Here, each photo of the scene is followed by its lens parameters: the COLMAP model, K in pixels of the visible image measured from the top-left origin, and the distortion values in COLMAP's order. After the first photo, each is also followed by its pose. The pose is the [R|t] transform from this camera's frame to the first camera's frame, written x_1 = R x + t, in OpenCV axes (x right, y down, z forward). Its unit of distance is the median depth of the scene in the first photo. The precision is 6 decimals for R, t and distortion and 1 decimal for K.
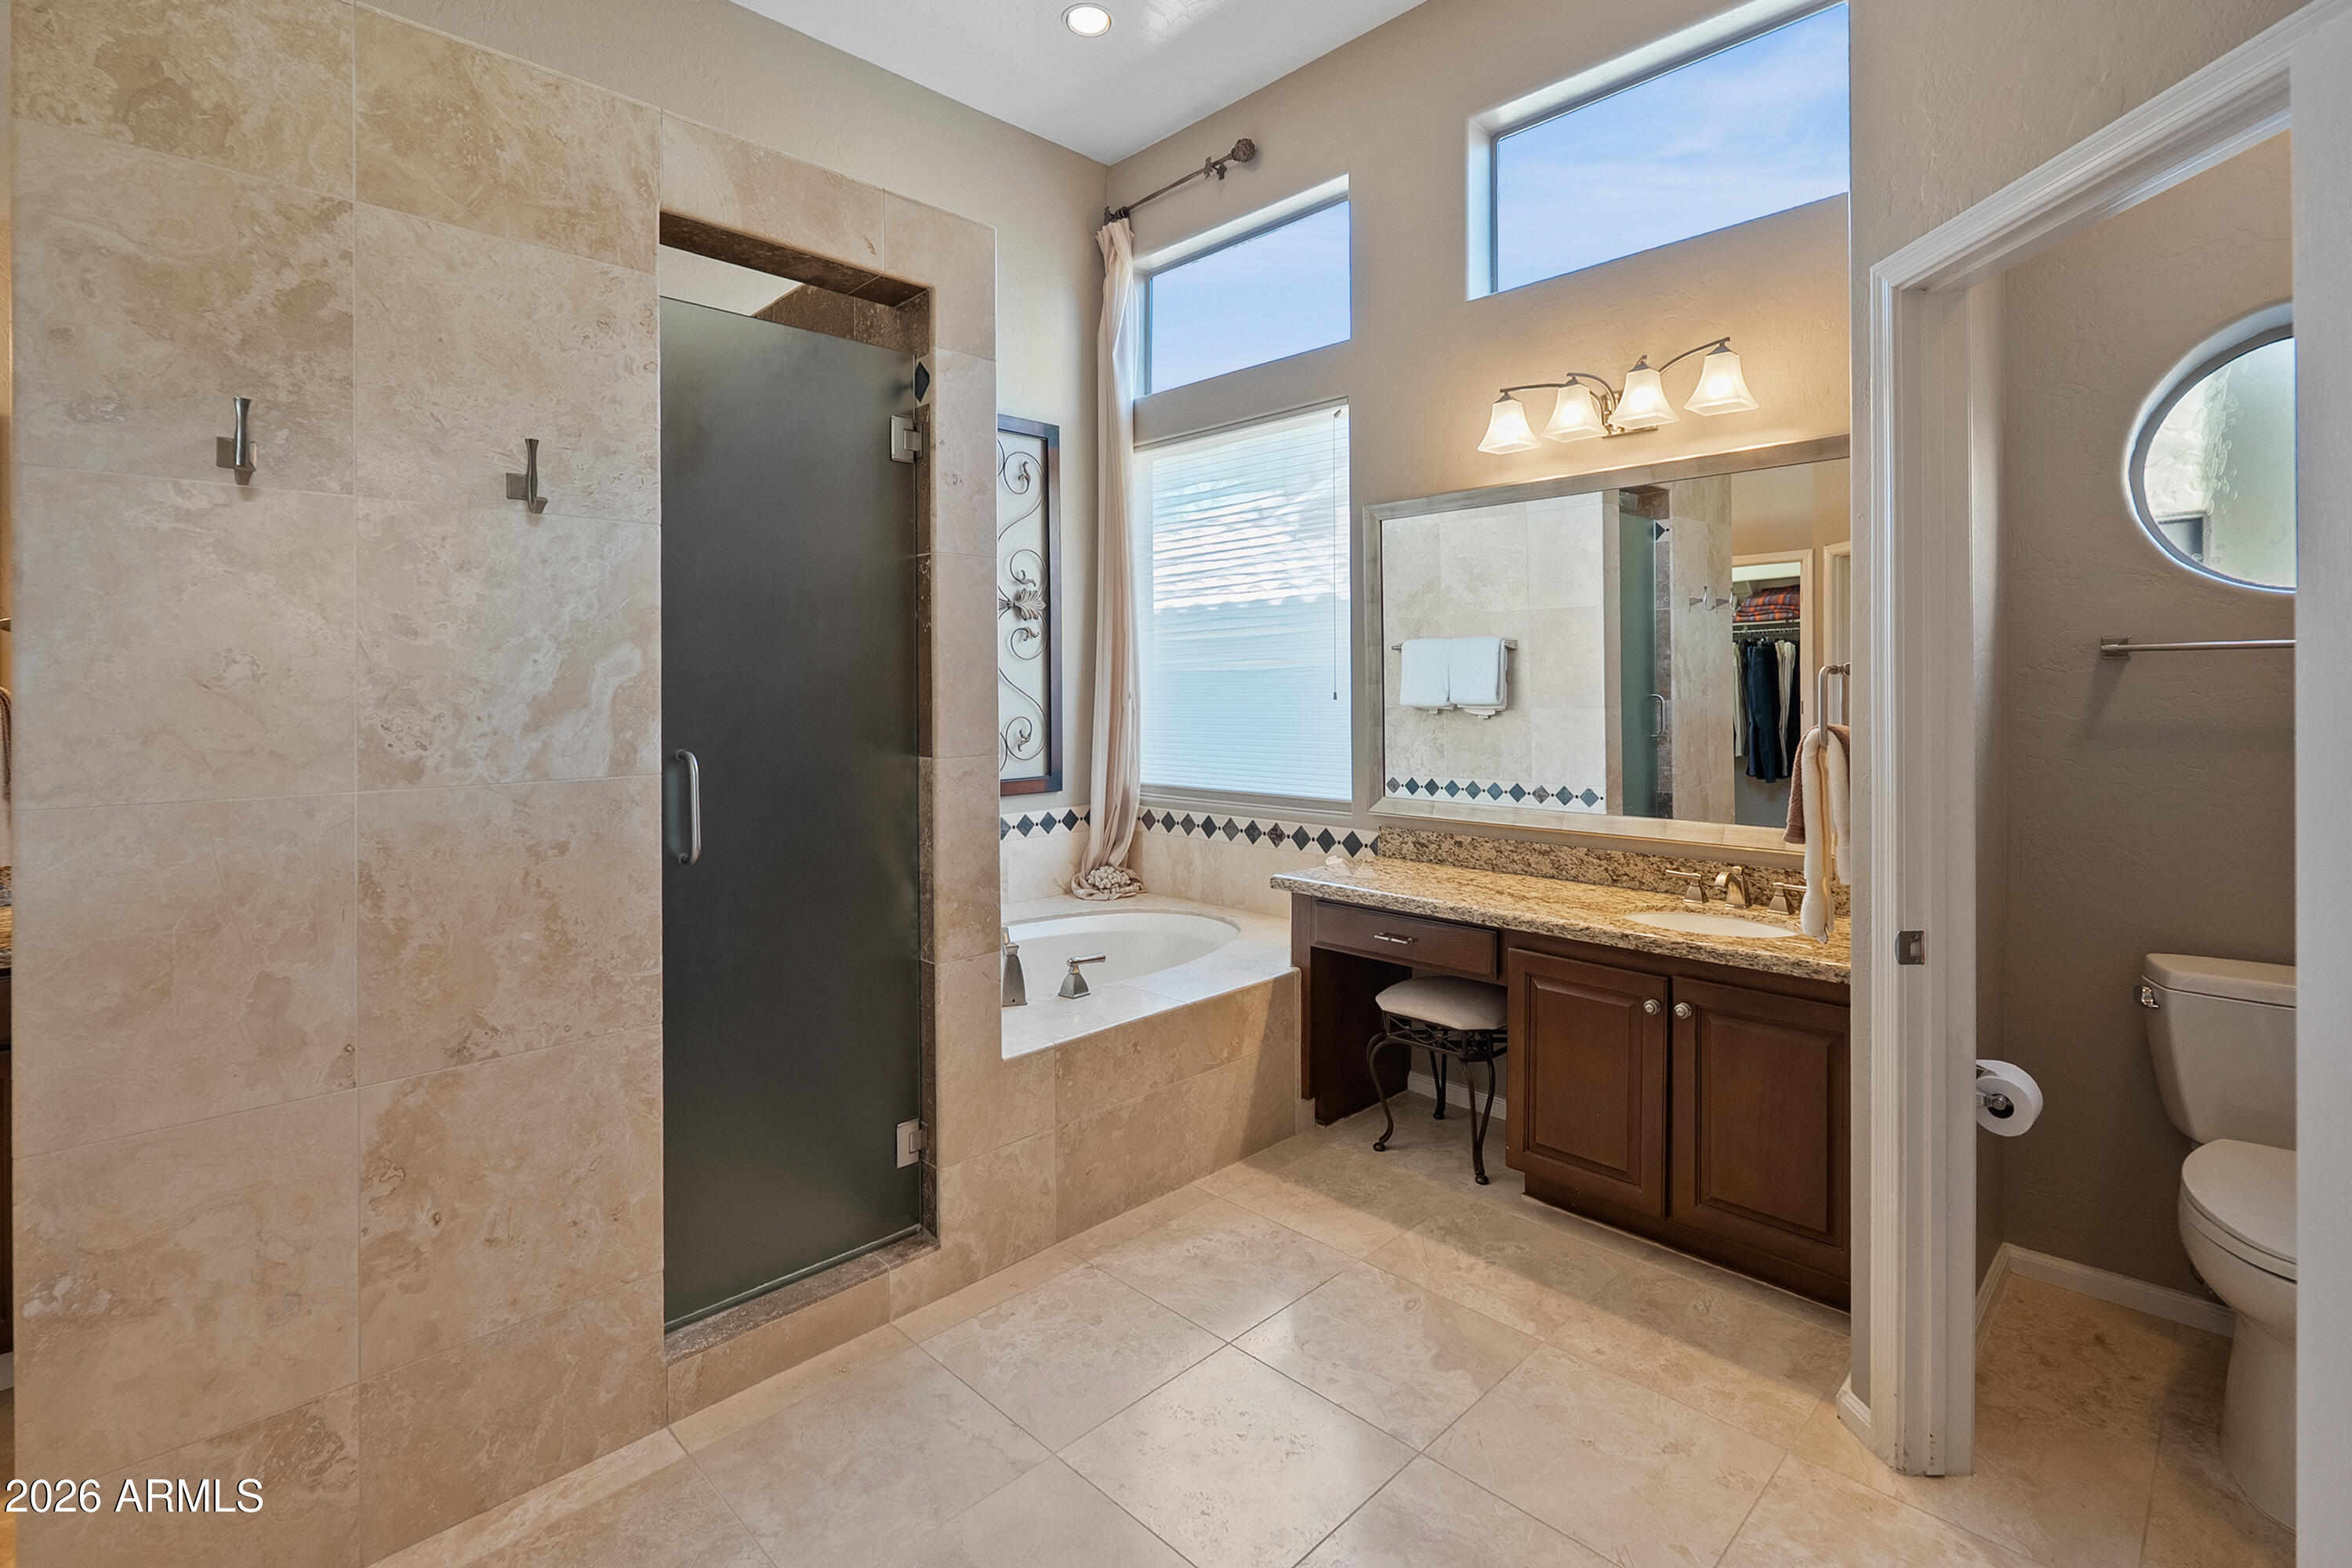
lens RADIAL K [[1091.6, 0, 1173.7], [0, 1091.6, 688.1], [0, 0, 1]] dist [0.000537, -0.000076]
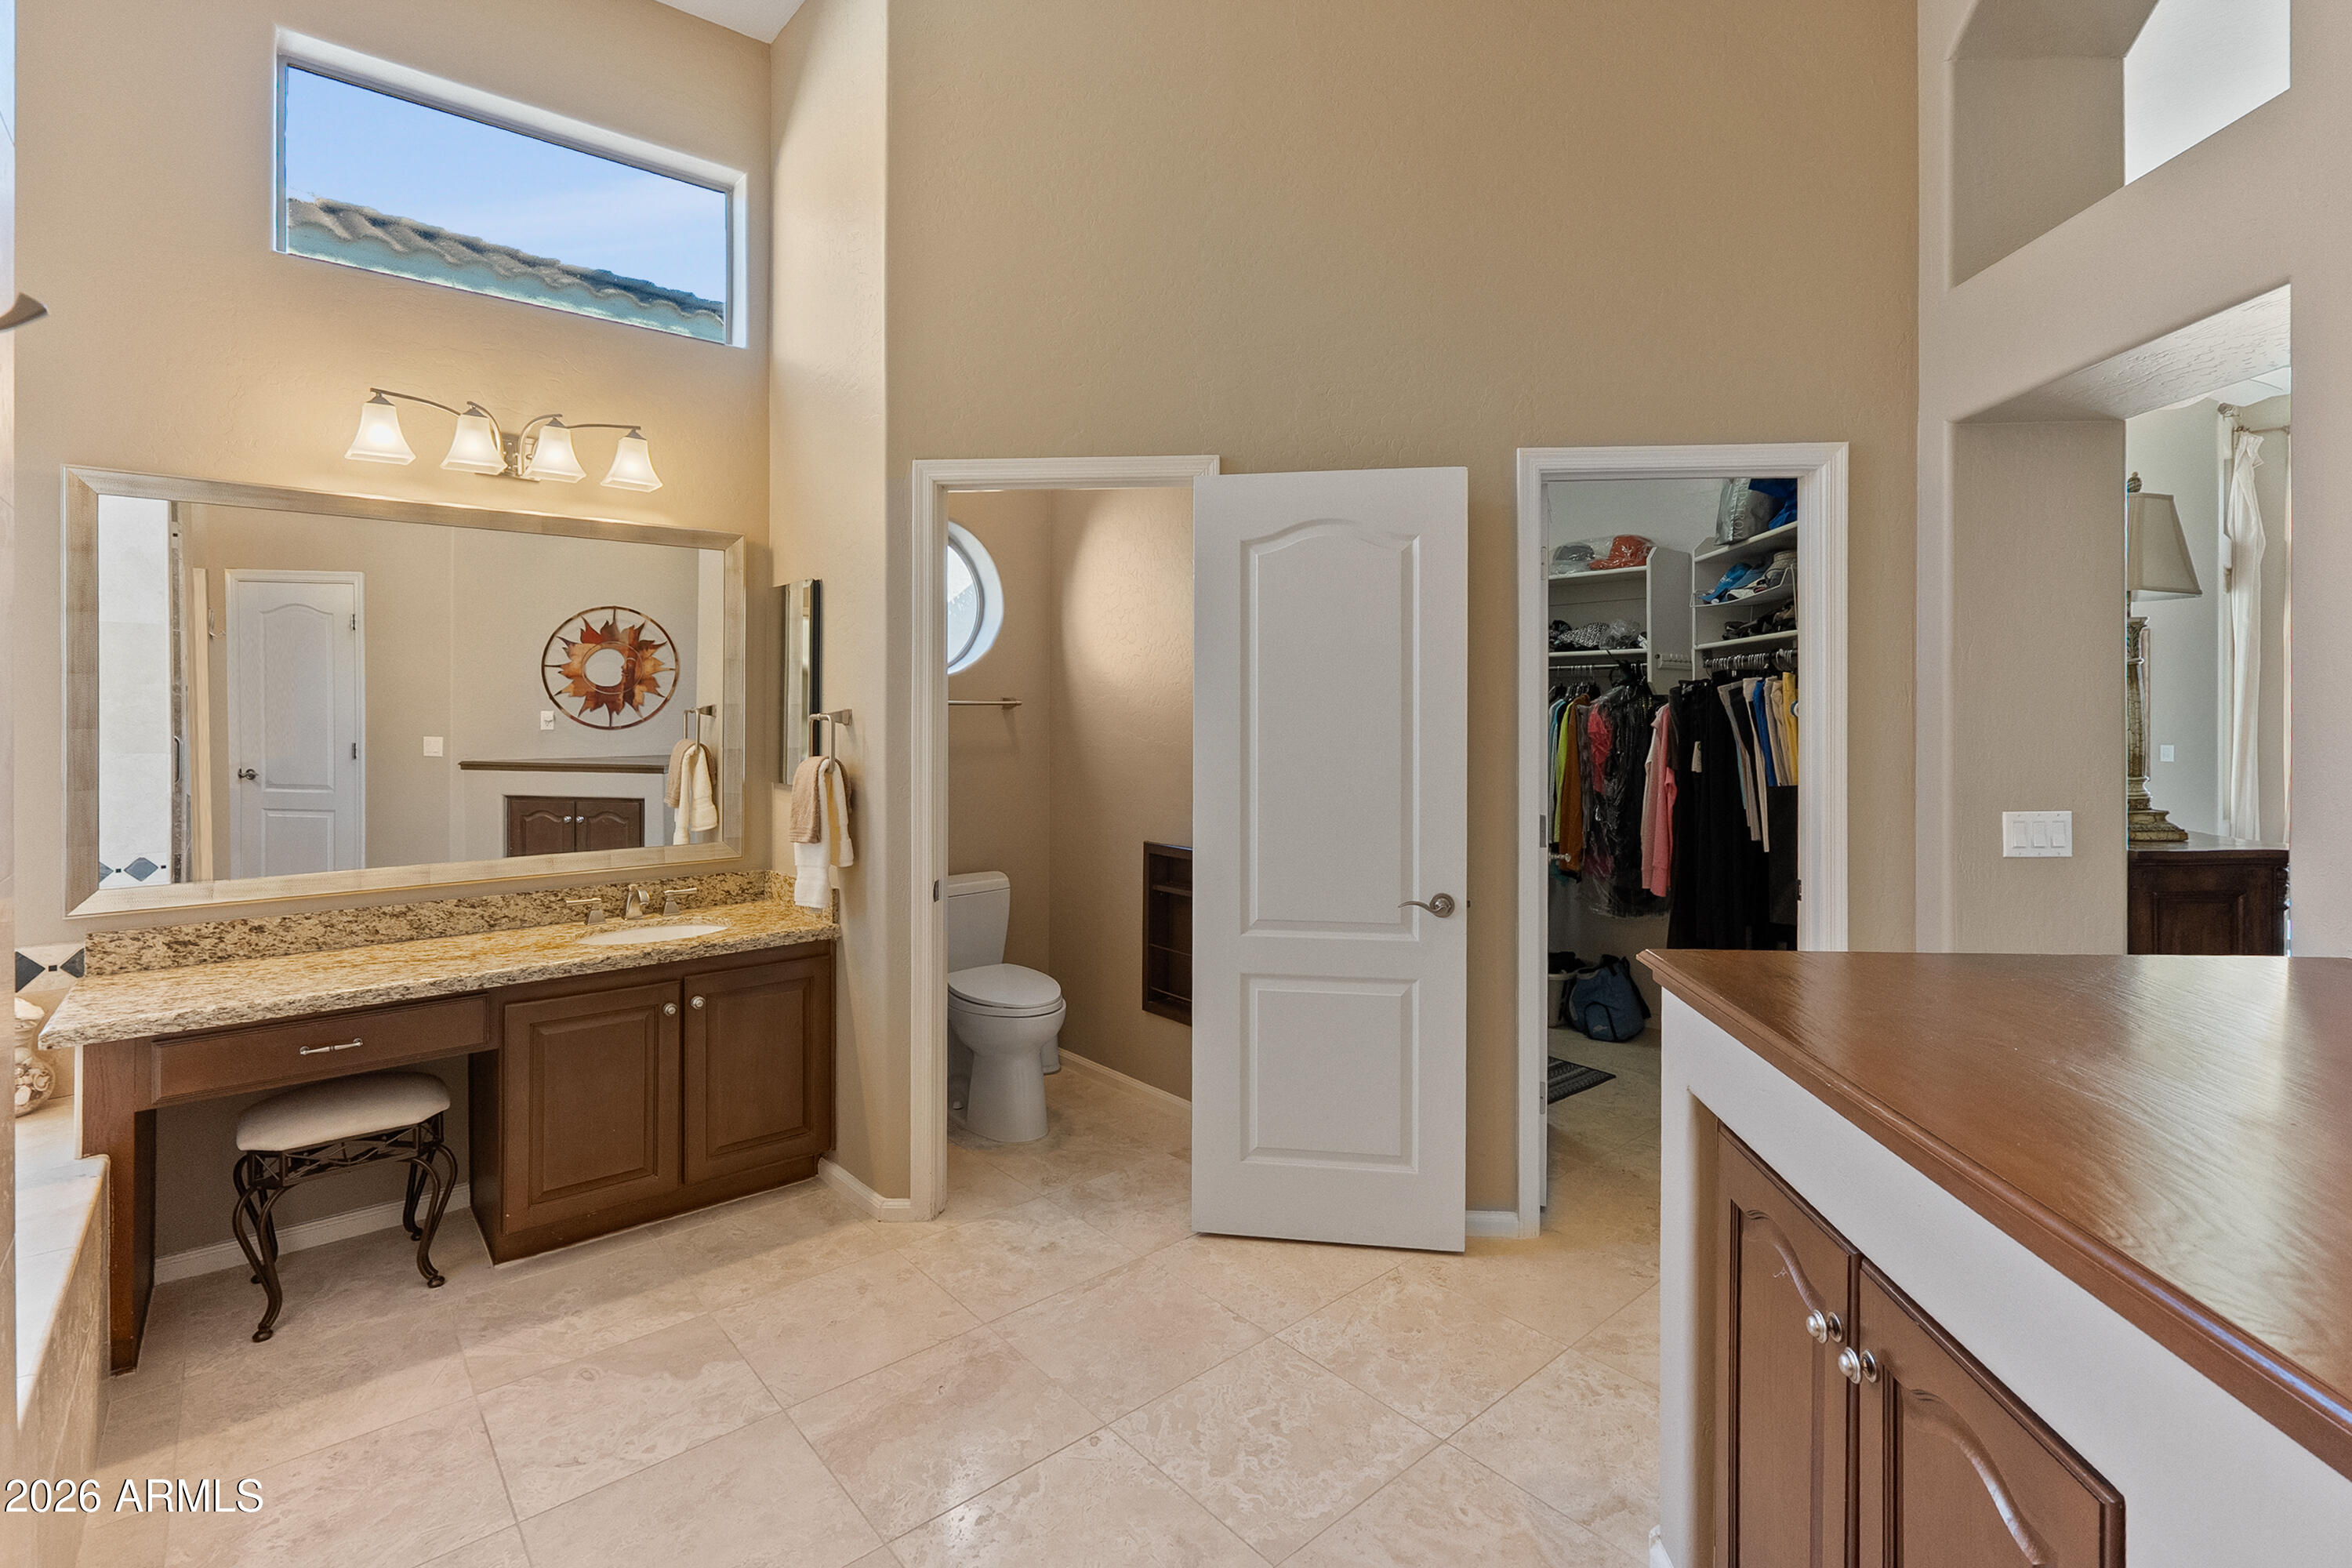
lens RADIAL K [[1077.6, 0, 1173.4], [0, 1077.6, 714.8], [0, 0, 1]] dist [-0.001396, -0.000129]
pose [[0.074918, 0.001680, 0.997188, -0.571131], [0.001769, 0.999997, -0.001818, -0.012730], [-0.997188, 0.001900, 0.074915, 0.339595]]
